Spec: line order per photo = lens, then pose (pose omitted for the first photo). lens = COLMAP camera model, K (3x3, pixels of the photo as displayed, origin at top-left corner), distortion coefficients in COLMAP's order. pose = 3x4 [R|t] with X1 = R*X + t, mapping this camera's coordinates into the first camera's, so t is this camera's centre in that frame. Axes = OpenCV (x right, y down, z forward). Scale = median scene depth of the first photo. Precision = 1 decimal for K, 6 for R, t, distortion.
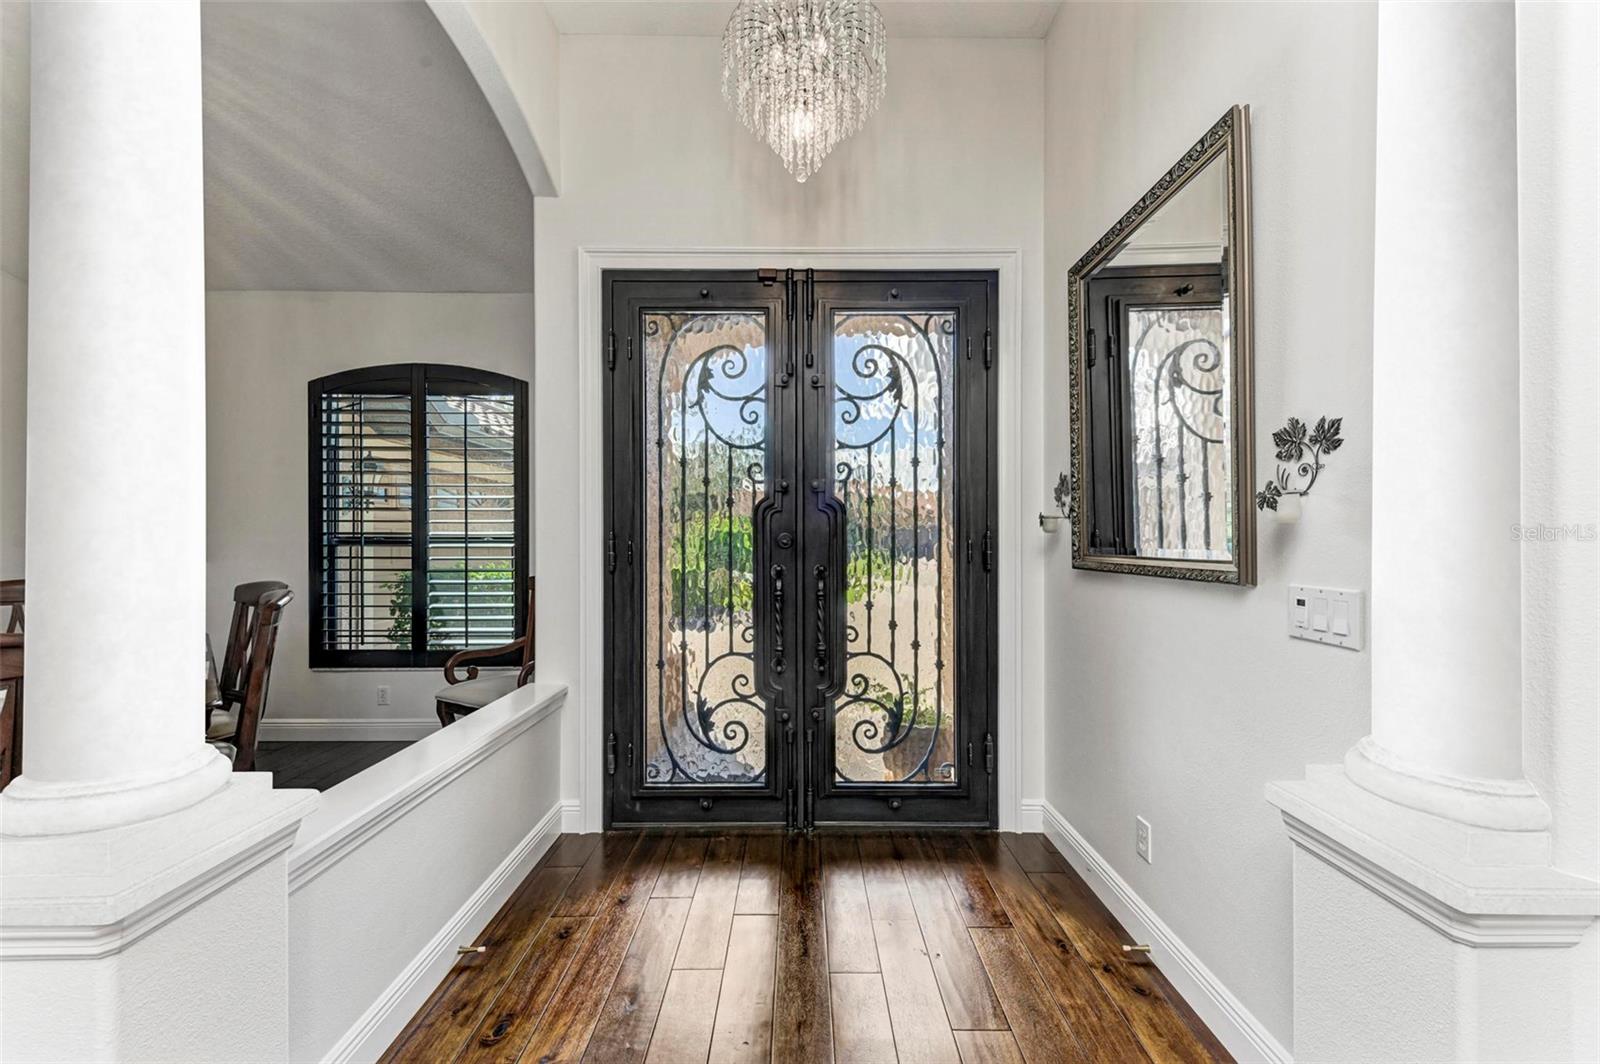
lens RADIAL K [[596.7, 0, 796.1], [0, 596.7, 536.0], [0, 0, 1]] dist [0.017844, 0.000110]
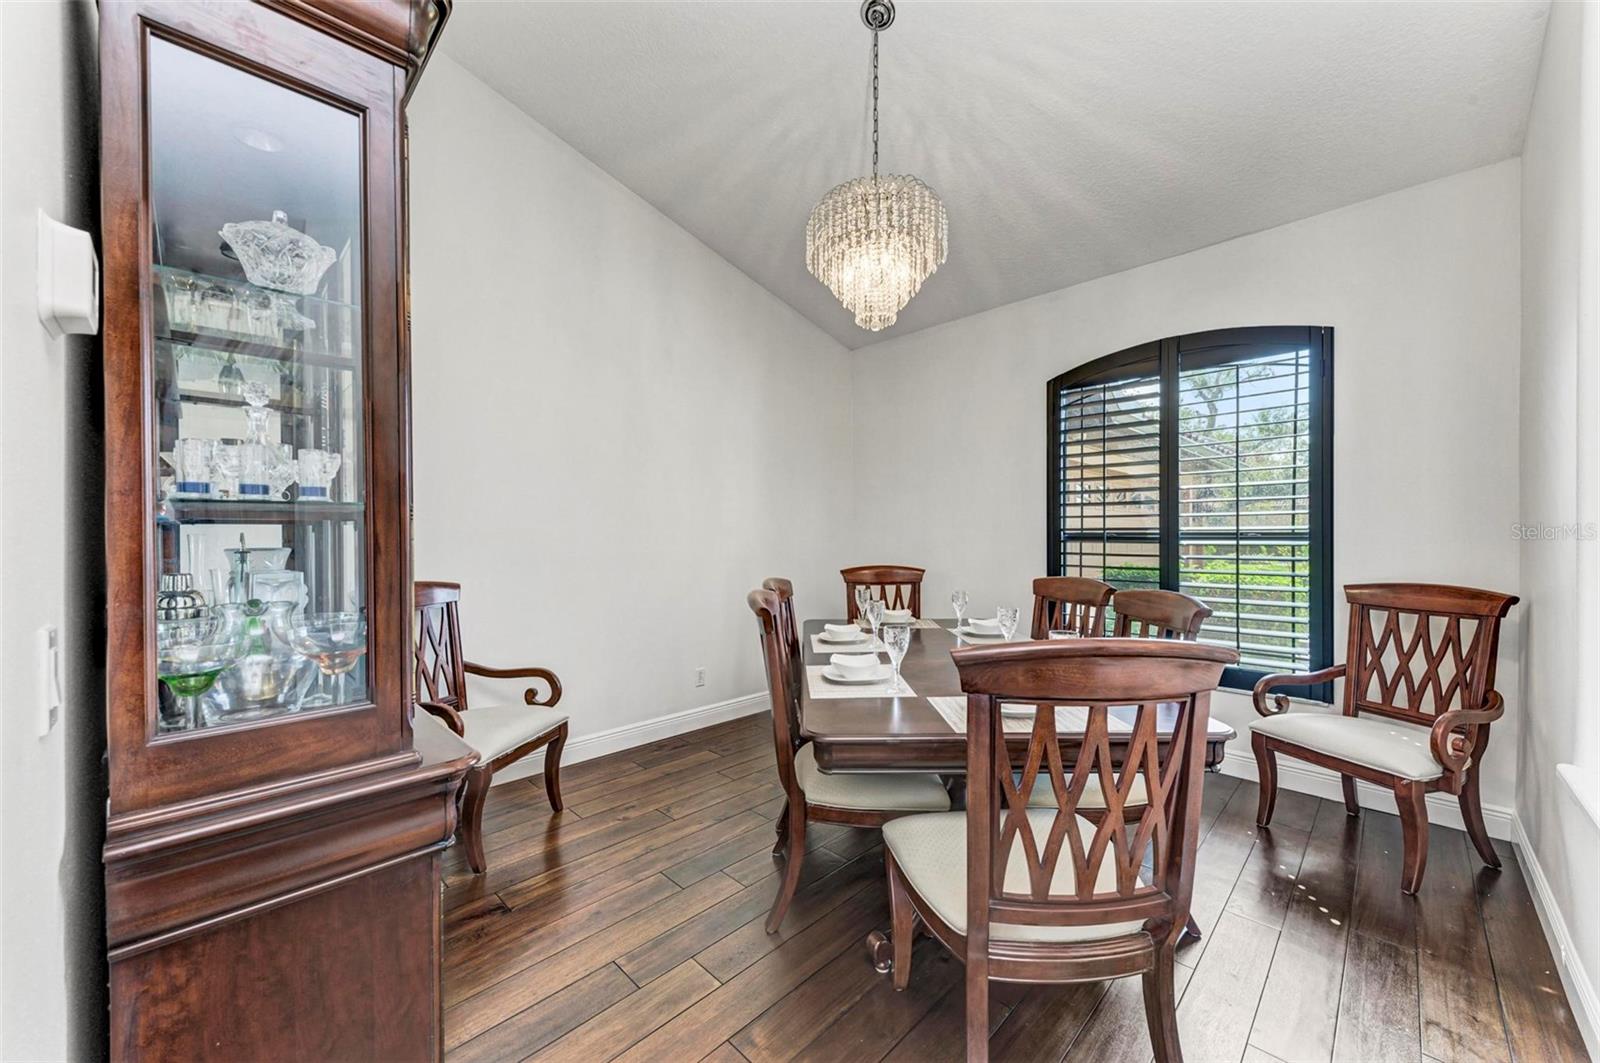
lens RADIAL K [[596.7, 0, 798.7], [0, 596.7, 531.9], [0, 0, 1]] dist [0.017844, 0.000110]
pose [[0.710271, -0.004578, -0.703914, -0.561983], [0.003089, 0.999989, -0.003387, 0.002230], [0.703922, 0.000231, 0.710278, -0.023749]]
